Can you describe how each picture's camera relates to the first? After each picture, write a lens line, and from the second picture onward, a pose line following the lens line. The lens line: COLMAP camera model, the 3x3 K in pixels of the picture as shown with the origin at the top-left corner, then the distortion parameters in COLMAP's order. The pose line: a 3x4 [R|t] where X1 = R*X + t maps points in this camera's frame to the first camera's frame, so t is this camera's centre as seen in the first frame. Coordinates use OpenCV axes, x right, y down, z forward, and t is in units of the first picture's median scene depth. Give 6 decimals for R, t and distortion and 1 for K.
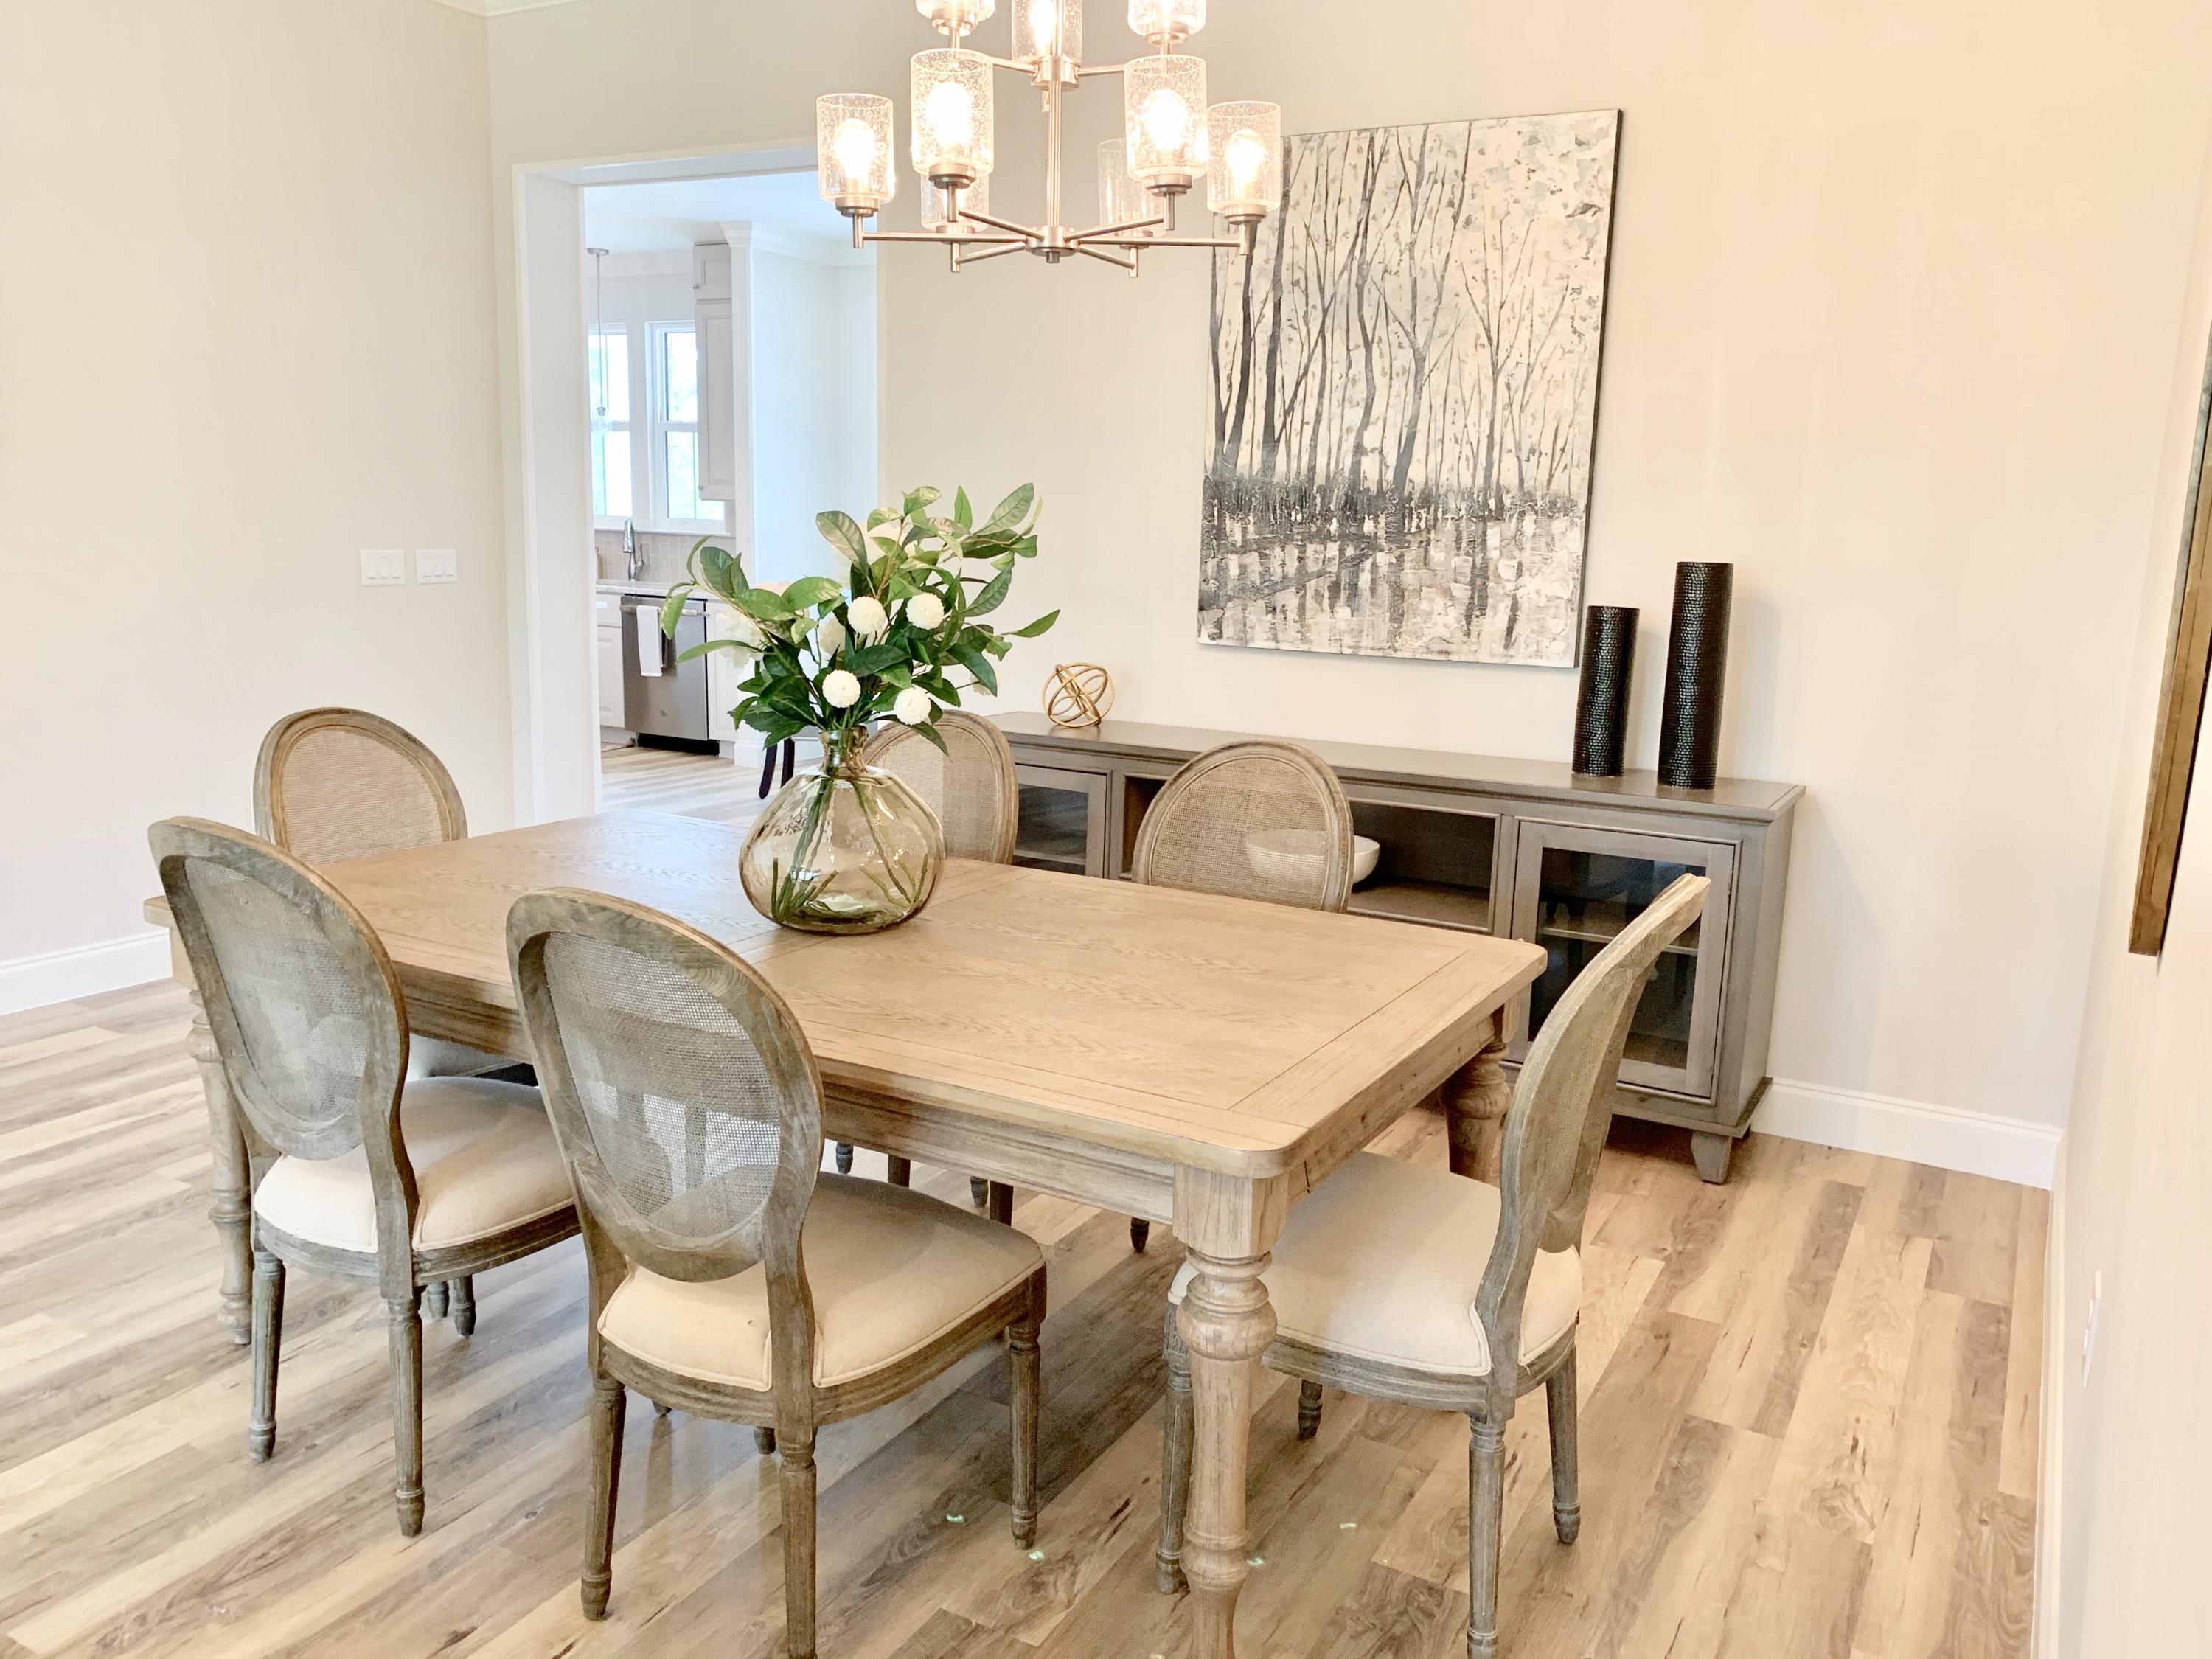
lens RADIAL K [[1700.7, 0, 1106.0], [0, 1700.7, 829.5], [0, 0, 1]] dist [0.024530, -0.028997]
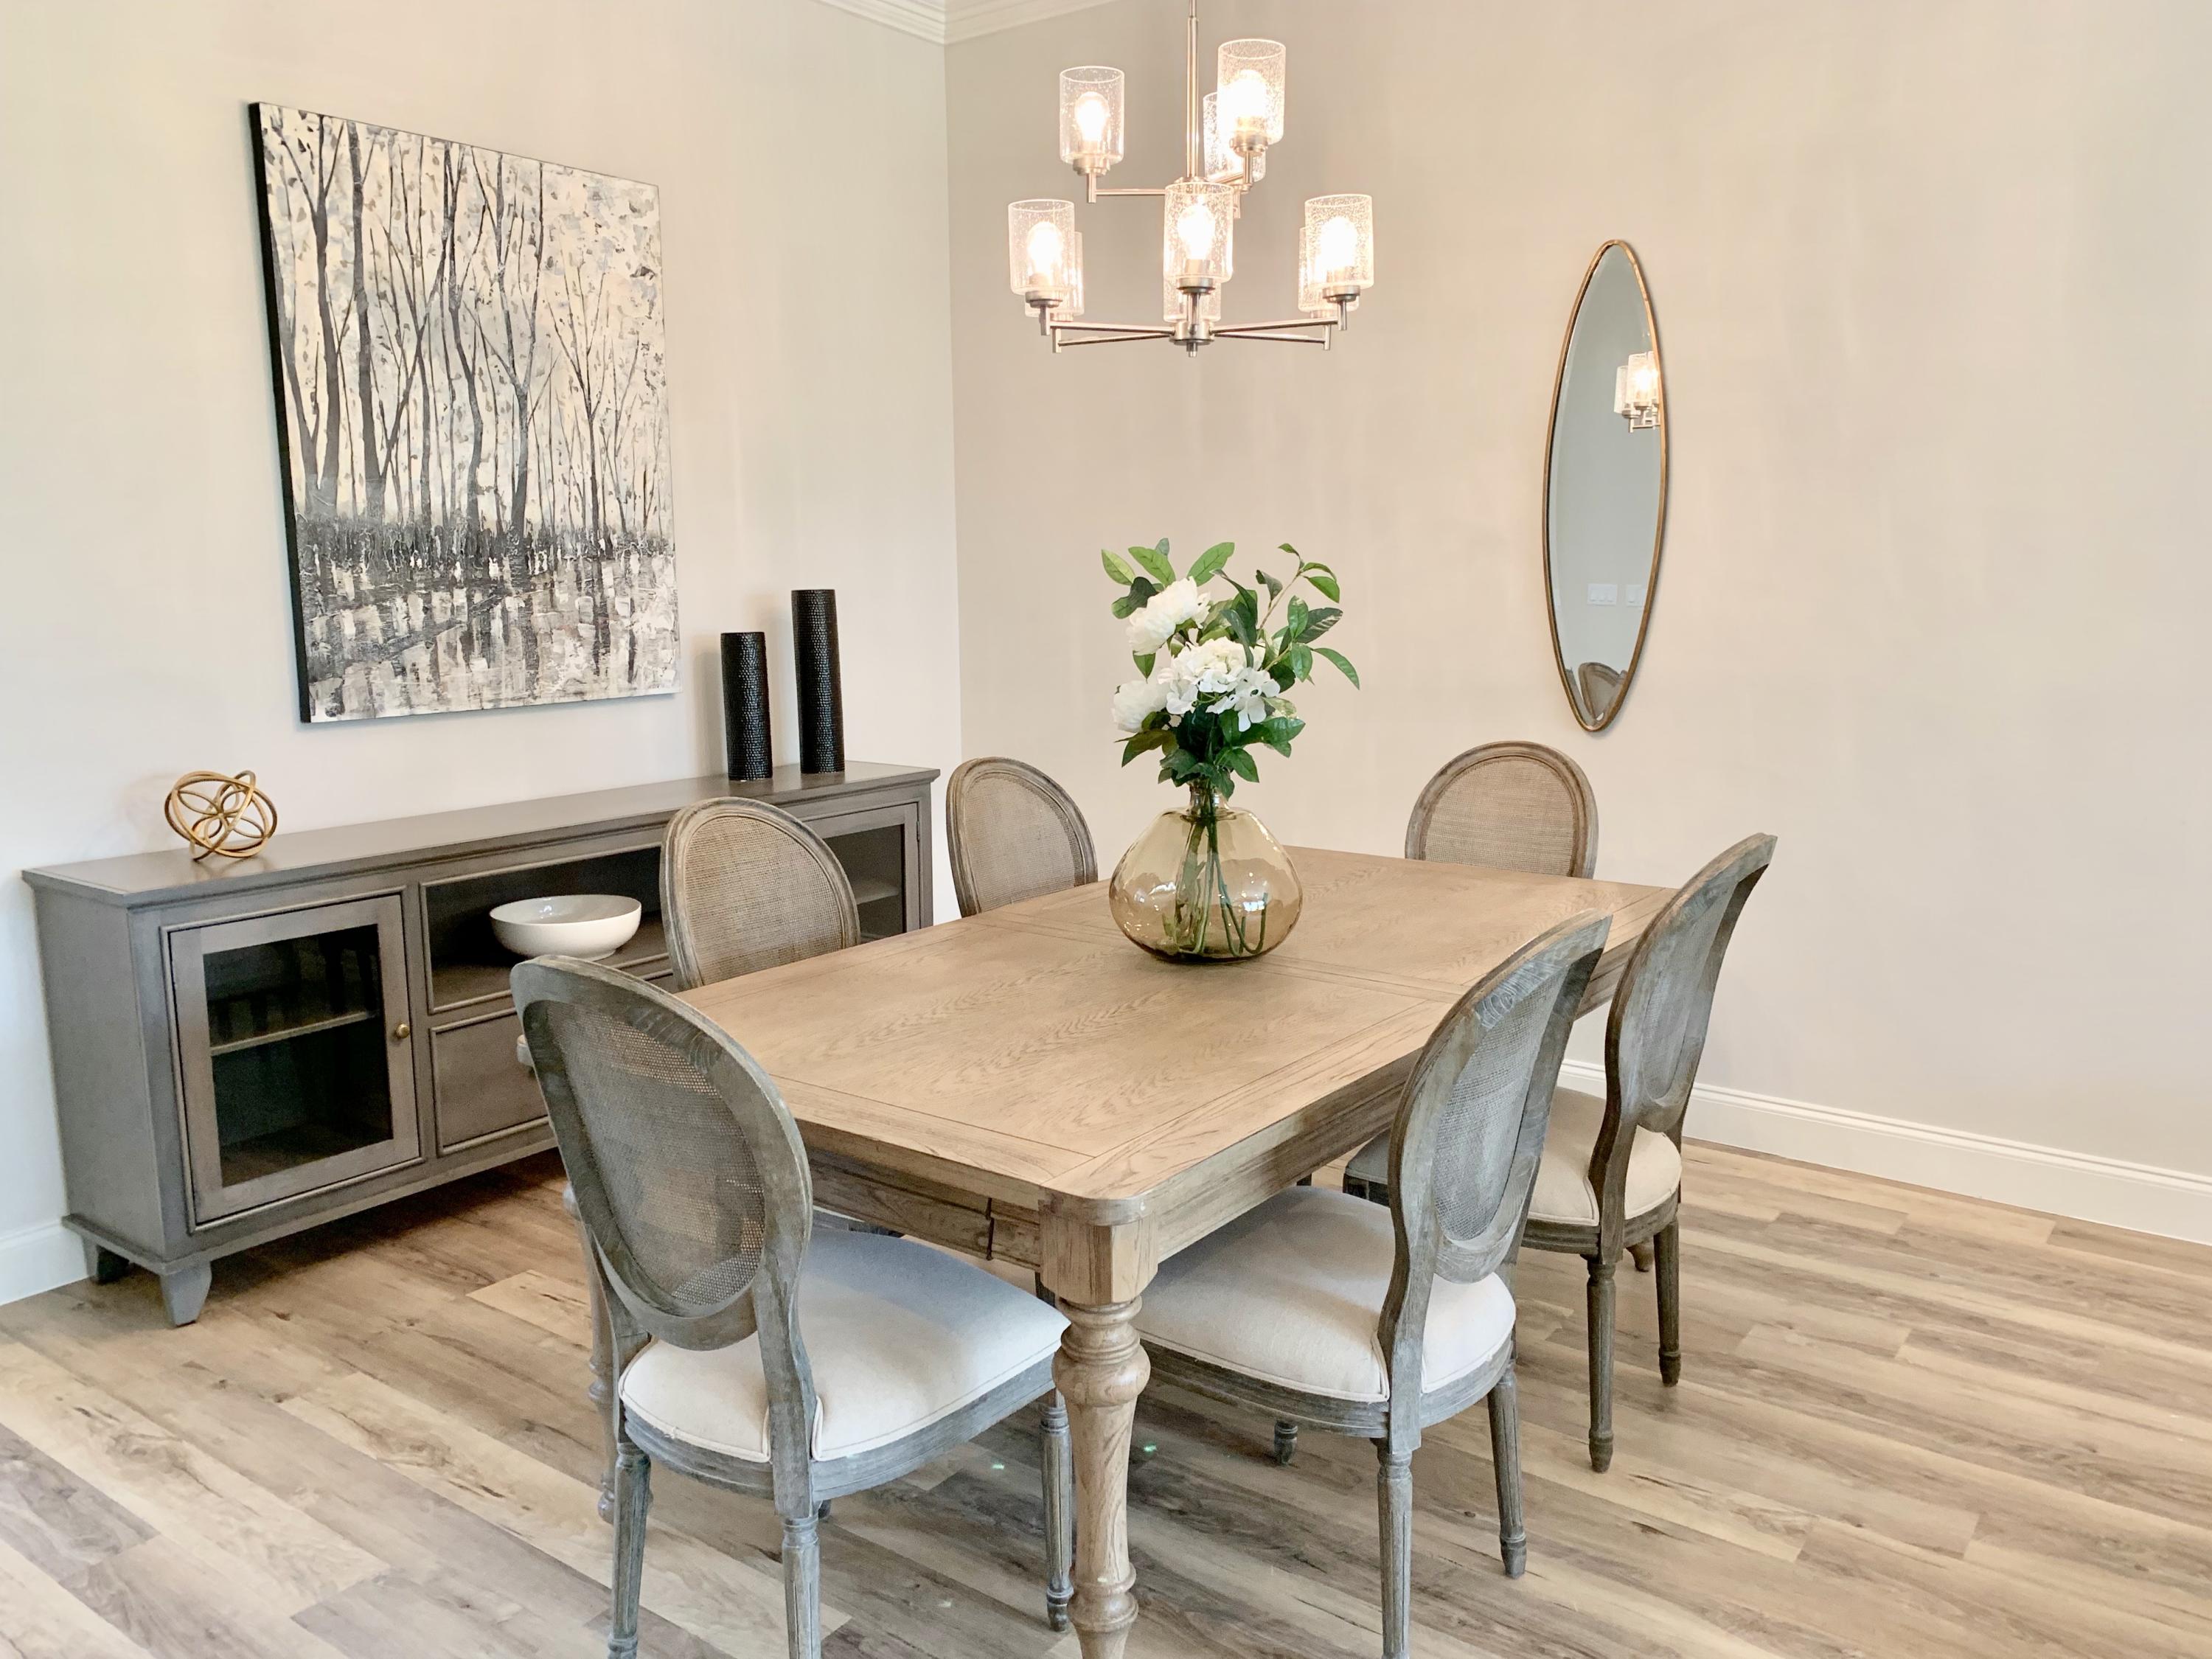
lens RADIAL K [[1706.3, 0, 1084.6], [0, 1706.3, 848.7], [0, 0, 1]] dist [-0.001702, 0.005801]
pose [[0.155904, -0.198355, 0.967651, -0.743531], [0.182687, 0.968520, 0.169100, -0.131024], [-0.970731, 0.150414, 0.187233, 0.540274]]
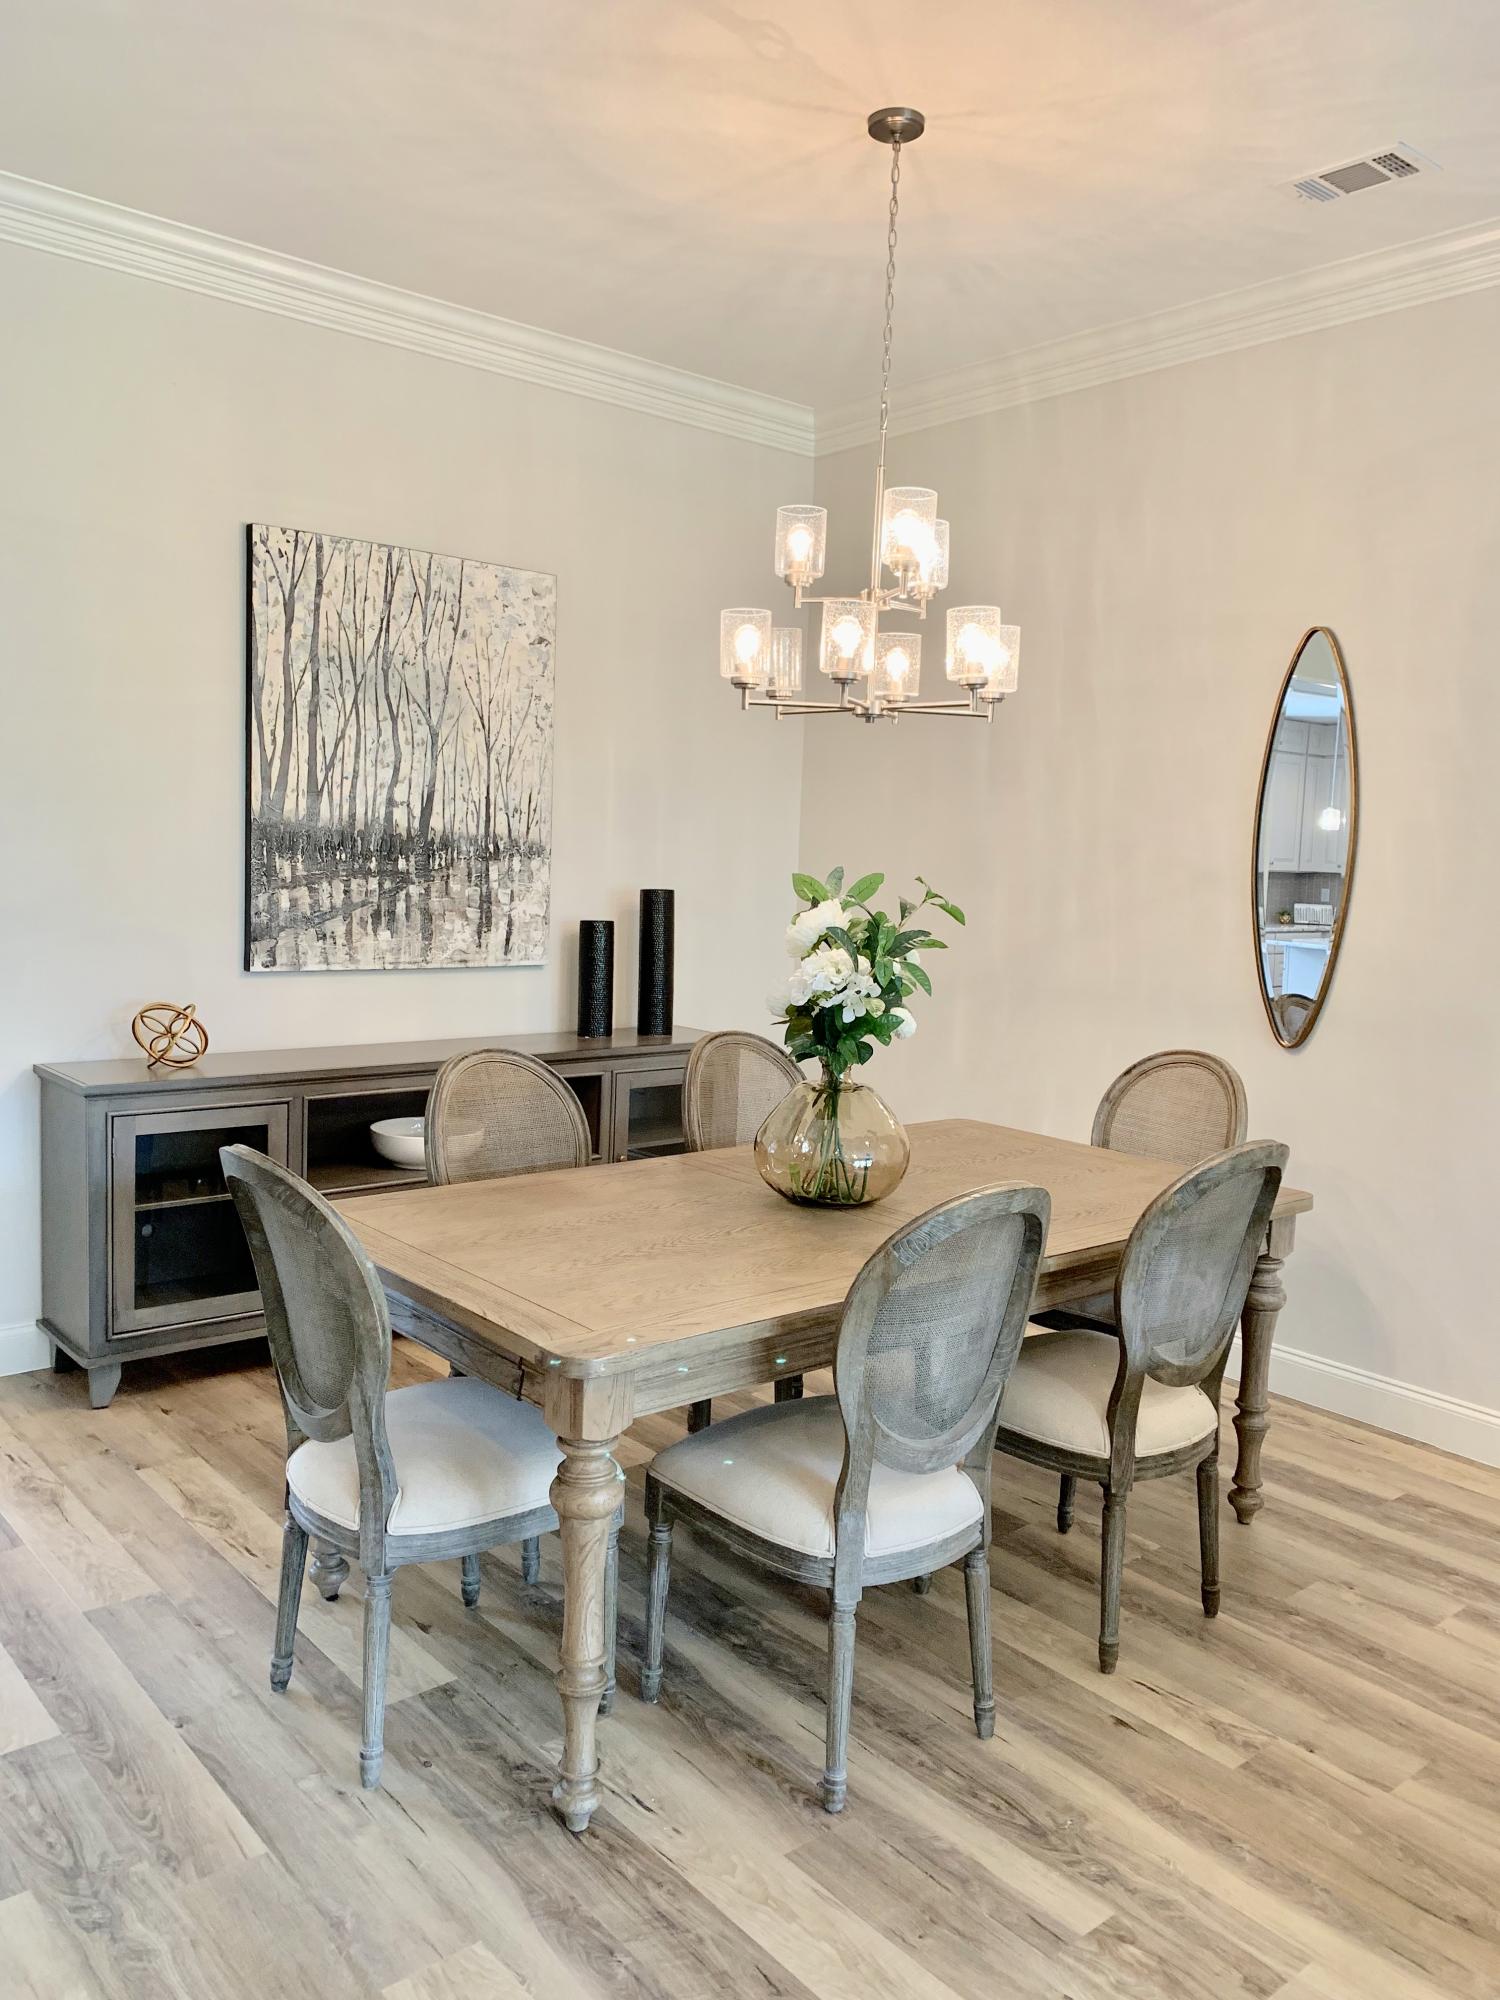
lens RADIAL K [[1527.6, 0, 742.3], [0, 1527.6, 1008.7], [0, 0, 1]] dist [0.070527, -0.145142]
pose [[0.379356, -0.113446, 0.918270, -0.791109], [0.135222, 0.988597, 0.066272, -0.116978], [-0.915316, 0.099030, 0.390370, 0.359120]]
